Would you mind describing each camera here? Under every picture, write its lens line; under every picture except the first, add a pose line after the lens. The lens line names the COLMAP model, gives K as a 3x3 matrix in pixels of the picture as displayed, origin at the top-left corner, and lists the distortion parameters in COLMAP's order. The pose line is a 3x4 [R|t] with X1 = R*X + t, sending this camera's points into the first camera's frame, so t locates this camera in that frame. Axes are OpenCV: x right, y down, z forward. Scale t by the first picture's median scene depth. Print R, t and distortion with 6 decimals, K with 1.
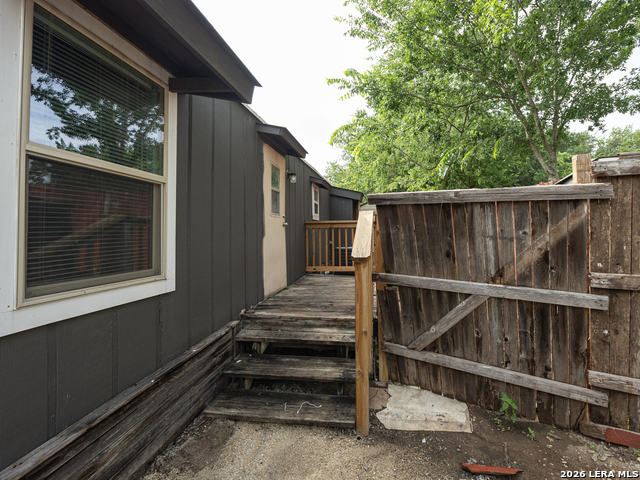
lens RADIAL K [[399.3, 0, 320.0], [0, 399.3, 240.0], [0, 0, 1]] dist [0.000556, 0.000047]
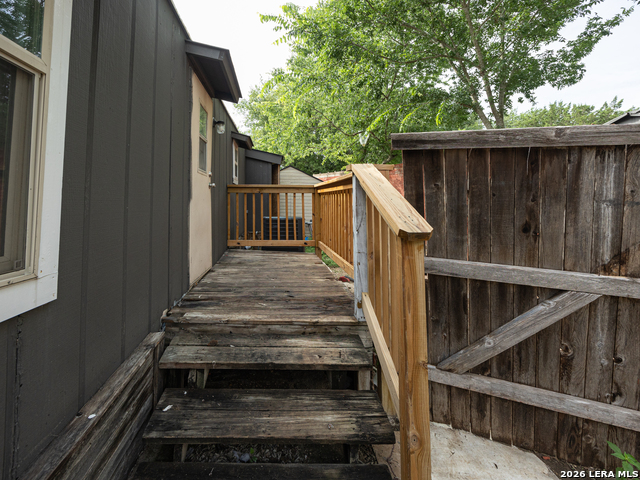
lens RADIAL K [[425.6, 0, 319.6], [0, 425.6, 190.4], [0, 0, 1]] dist [-0.000128, -0.000001]
pose [[0.974902, 0.027361, 0.220947, -0.133053], [-0.017233, 0.998716, -0.047634, 0.011312], [-0.221967, 0.042631, 0.974122, 0.330936]]
